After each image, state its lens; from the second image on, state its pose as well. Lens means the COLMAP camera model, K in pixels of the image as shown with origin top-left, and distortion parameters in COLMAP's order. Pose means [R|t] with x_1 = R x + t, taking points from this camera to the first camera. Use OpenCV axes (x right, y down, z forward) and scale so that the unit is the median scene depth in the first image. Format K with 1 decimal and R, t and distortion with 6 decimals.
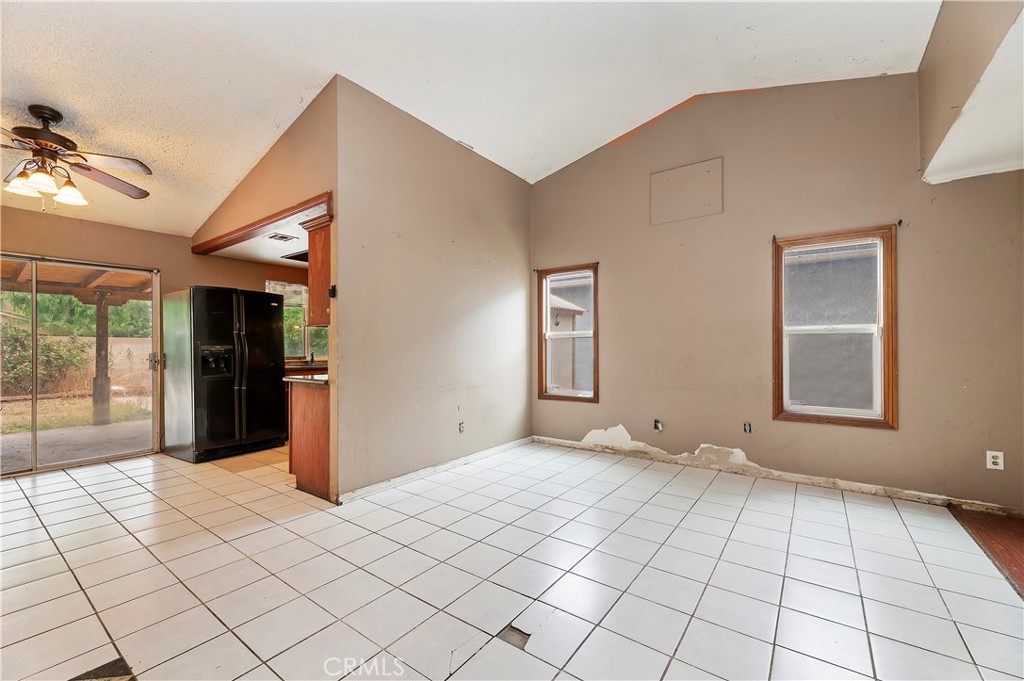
lens RADIAL K [[412.7, 0, 512.3], [0, 412.7, 347.7], [0, 0, 1]] dist [-0.000460, -0.000175]
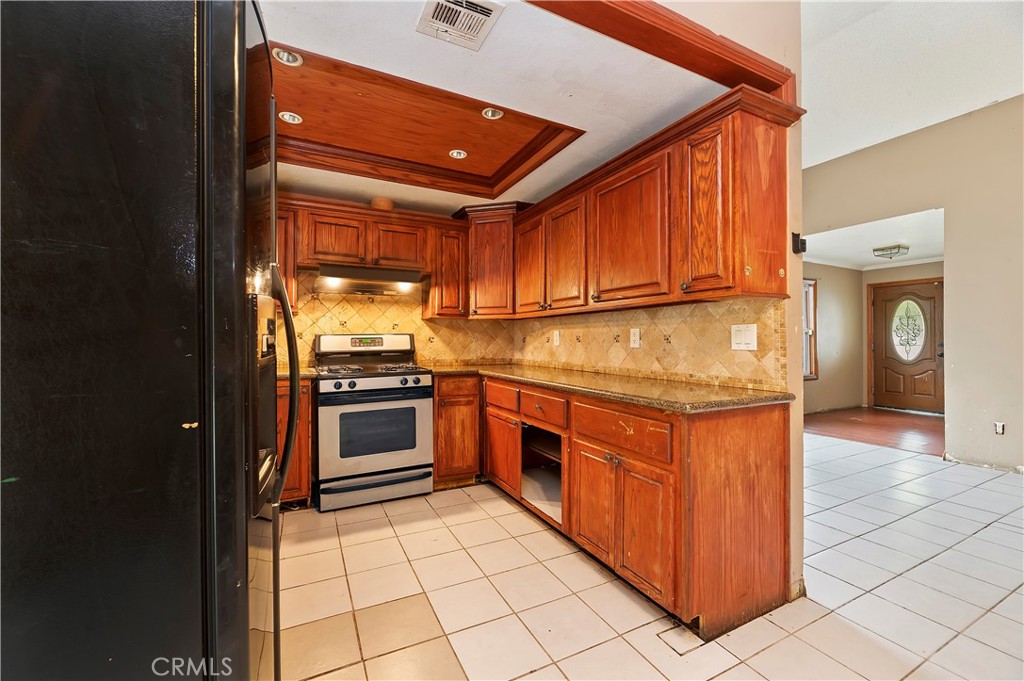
lens RADIAL K [[416.6, 0, 515.2], [0, 416.6, 338.4], [0, 0, 1]] dist [-0.001434, -0.000124]
pose [[0.455830, 0.006355, 0.890044, -0.778641], [-0.003821, 0.999979, -0.005183, 0.004406], [-0.890059, -0.001038, 0.455845, 0.732184]]
